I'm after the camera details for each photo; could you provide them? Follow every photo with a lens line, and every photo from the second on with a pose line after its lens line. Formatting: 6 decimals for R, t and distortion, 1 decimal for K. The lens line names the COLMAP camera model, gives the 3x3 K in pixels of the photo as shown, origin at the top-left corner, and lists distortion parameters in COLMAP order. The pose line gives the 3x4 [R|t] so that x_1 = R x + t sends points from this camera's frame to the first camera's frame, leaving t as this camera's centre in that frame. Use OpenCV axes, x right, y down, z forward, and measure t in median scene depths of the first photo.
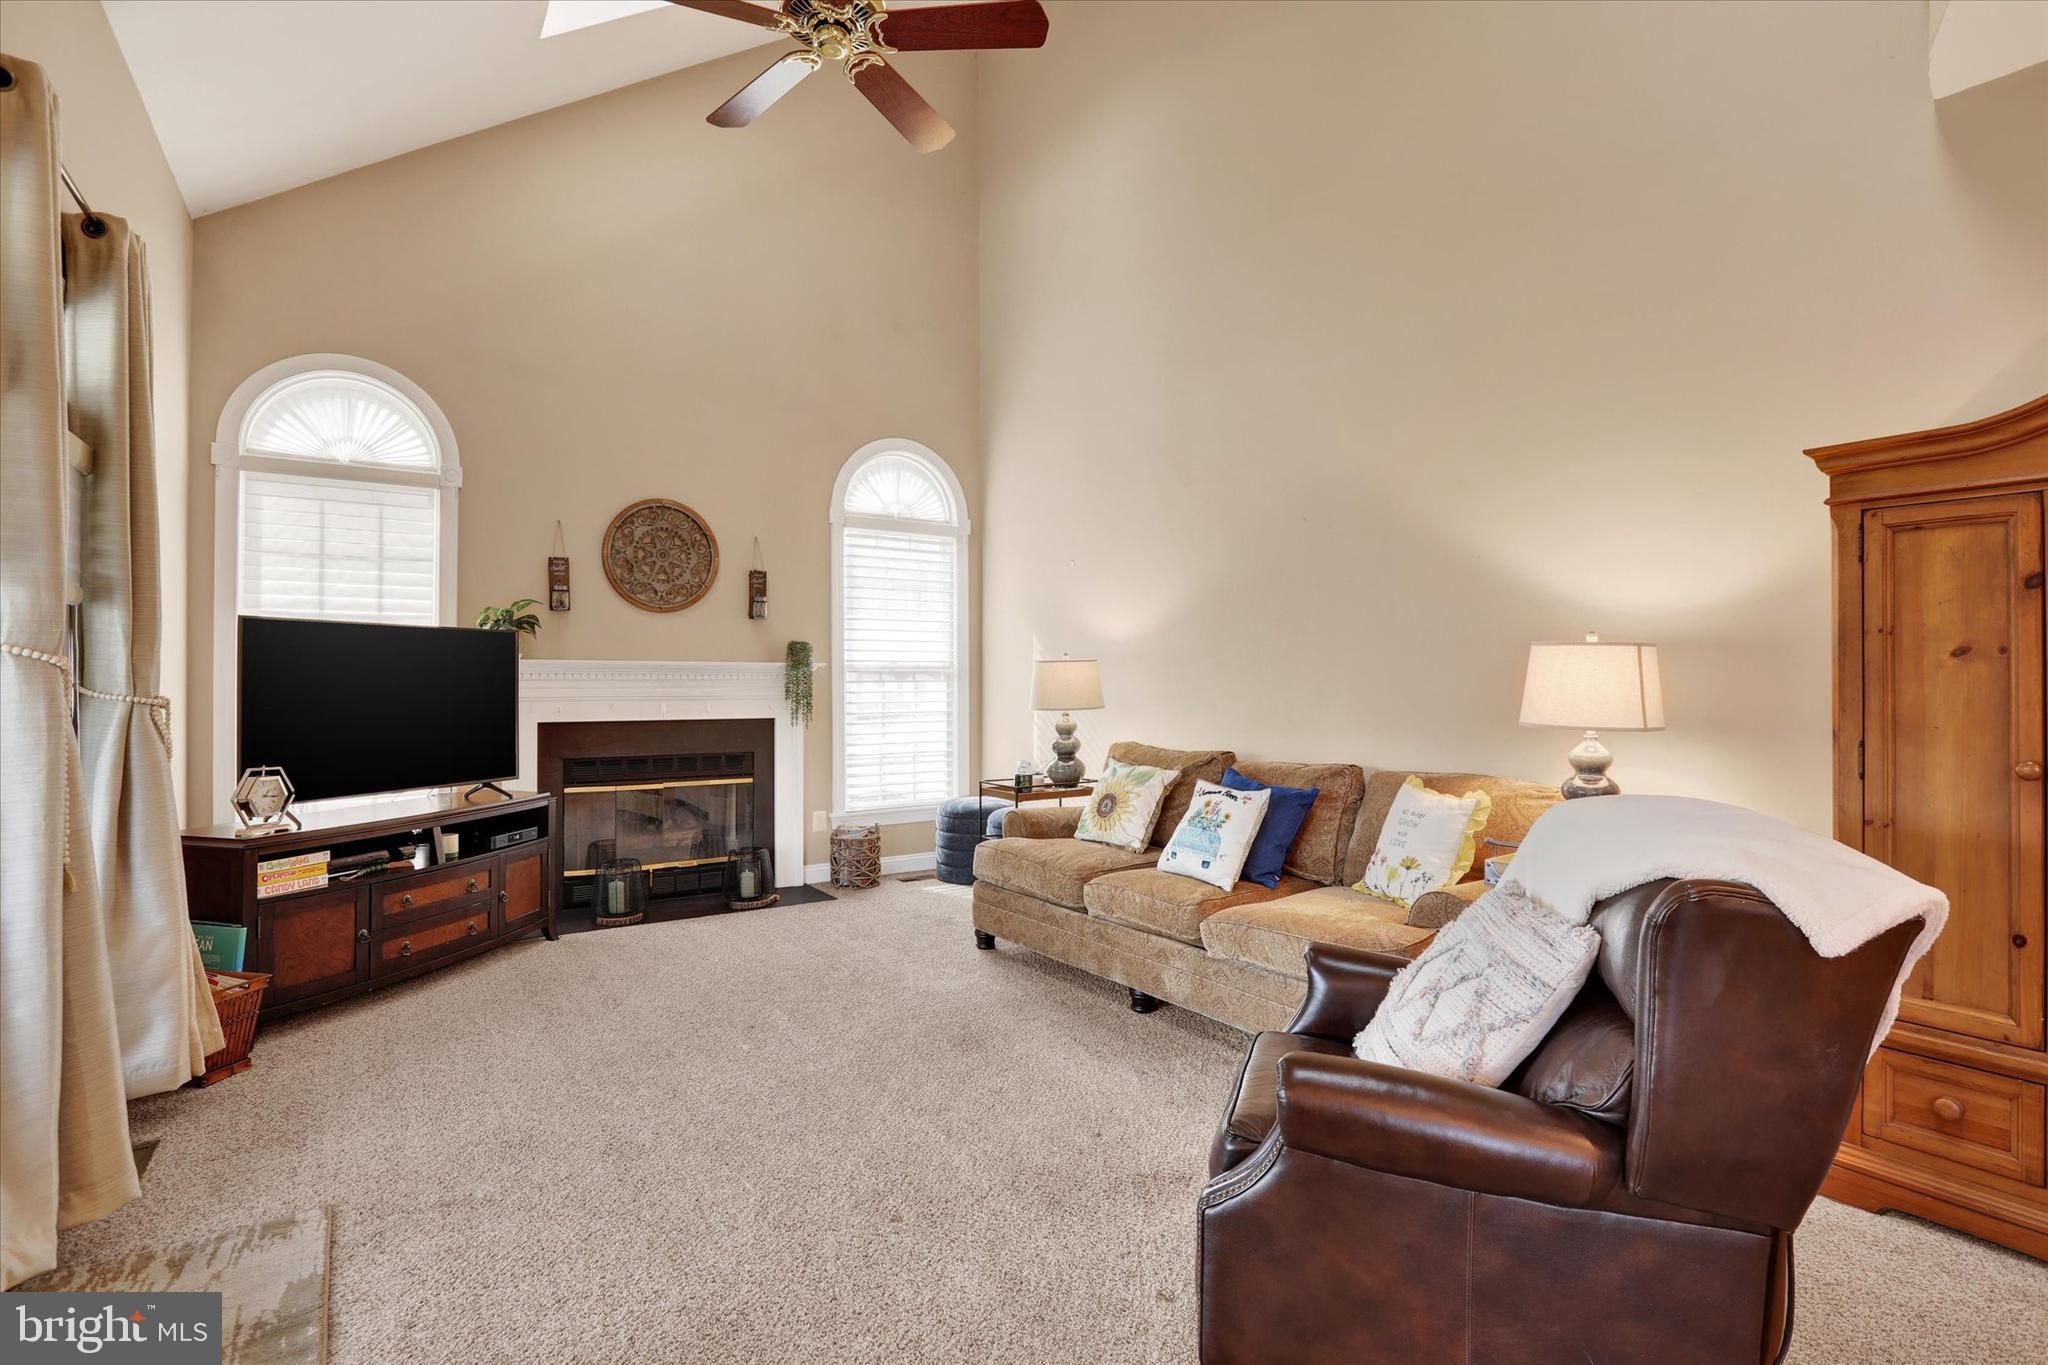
lens RADIAL K [[997.1, 0, 1056.9], [0, 997.1, 673.0], [0, 0, 1]] dist [-0.023543, 0.000652]
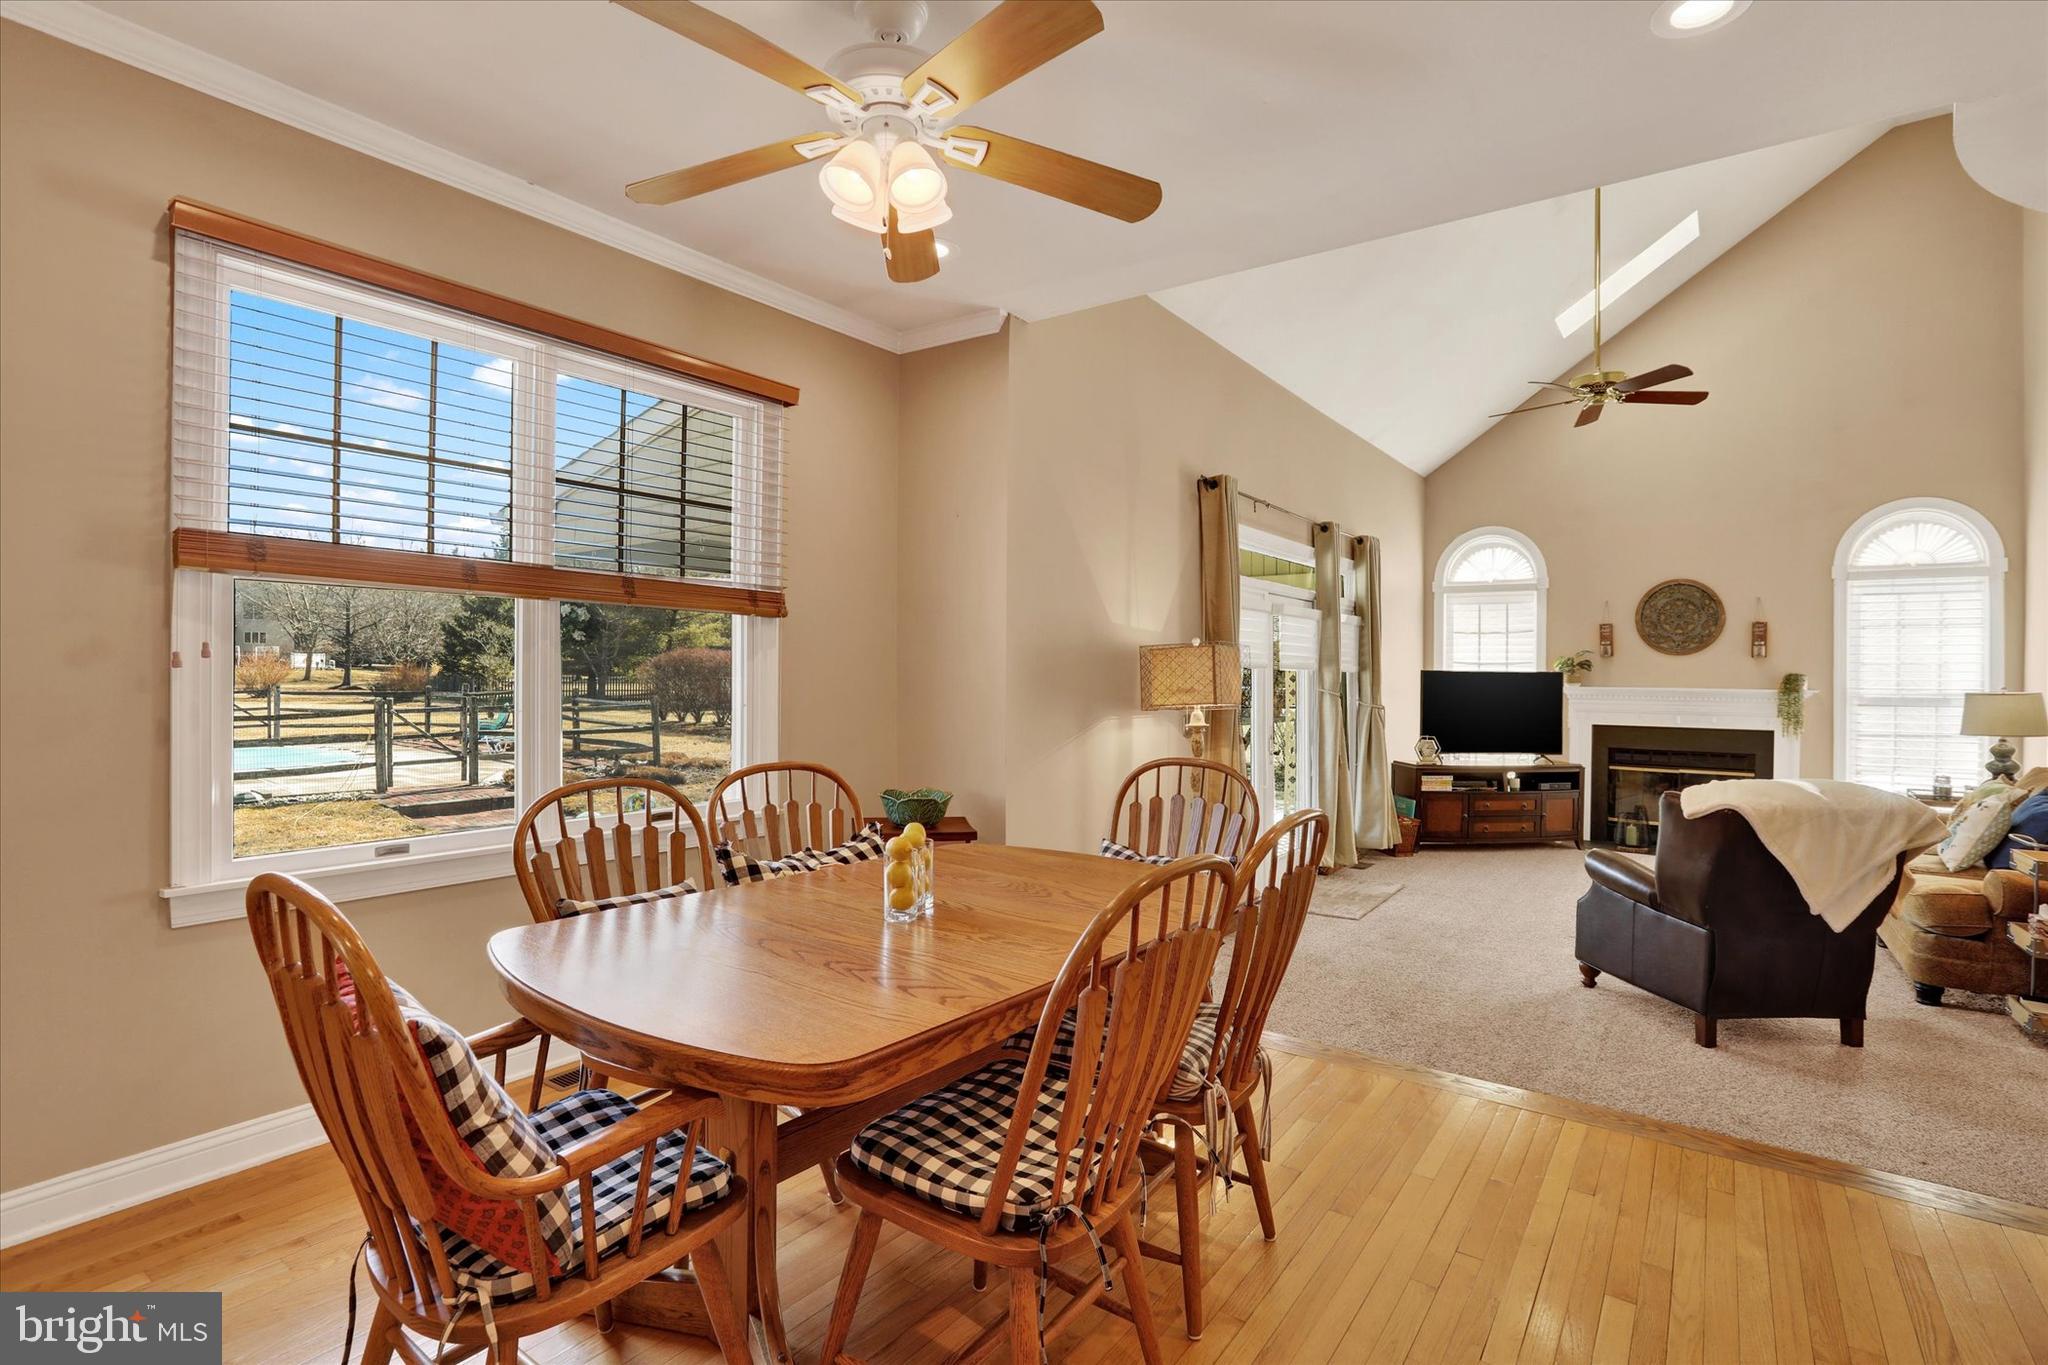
lens RADIAL K [[1013.2, 0, 1028.2], [0, 1013.2, 669.1], [0, 0, 1]] dist [0.001211, 0.002099]
pose [[0.332527, -0.003552, -0.943087, 0.834668], [-0.004282, 0.999977, -0.005277, -0.032502], [0.943084, 0.005793, 0.332504, -0.501465]]
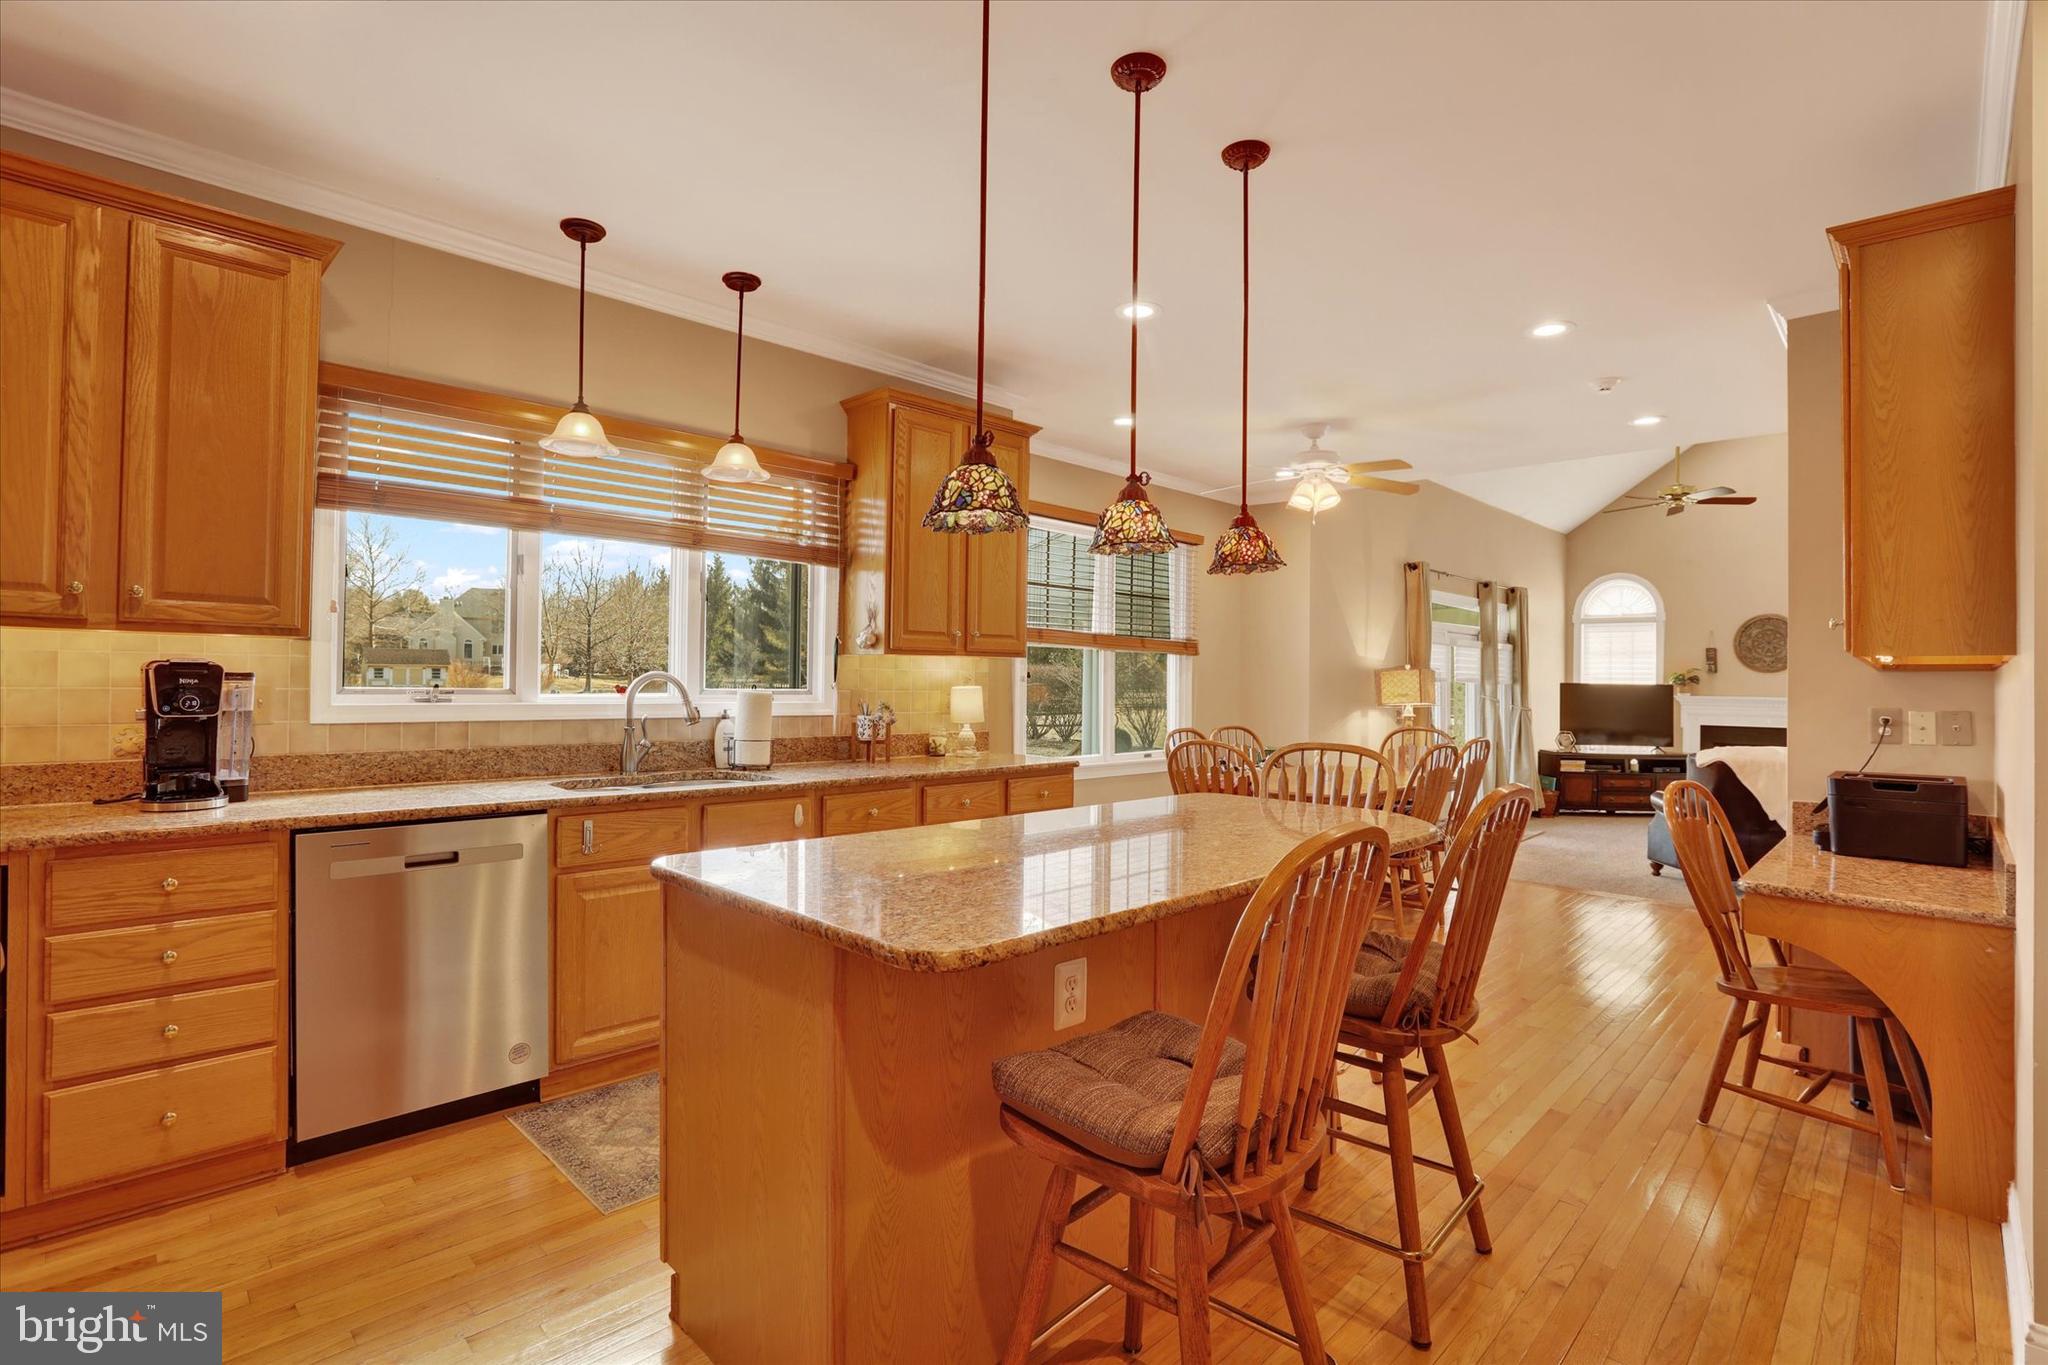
lens RADIAL K [[1013.2, 0, 1028.2], [0, 1013.2, 669.1], [0, 0, 1]] dist [0.001211, 0.002099]
pose [[0.201633, -0.011947, -0.979388, 1.490157], [-0.008112, 0.999871, -0.013867, -0.031754], [0.979428, 0.010741, 0.201510, -0.984353]]
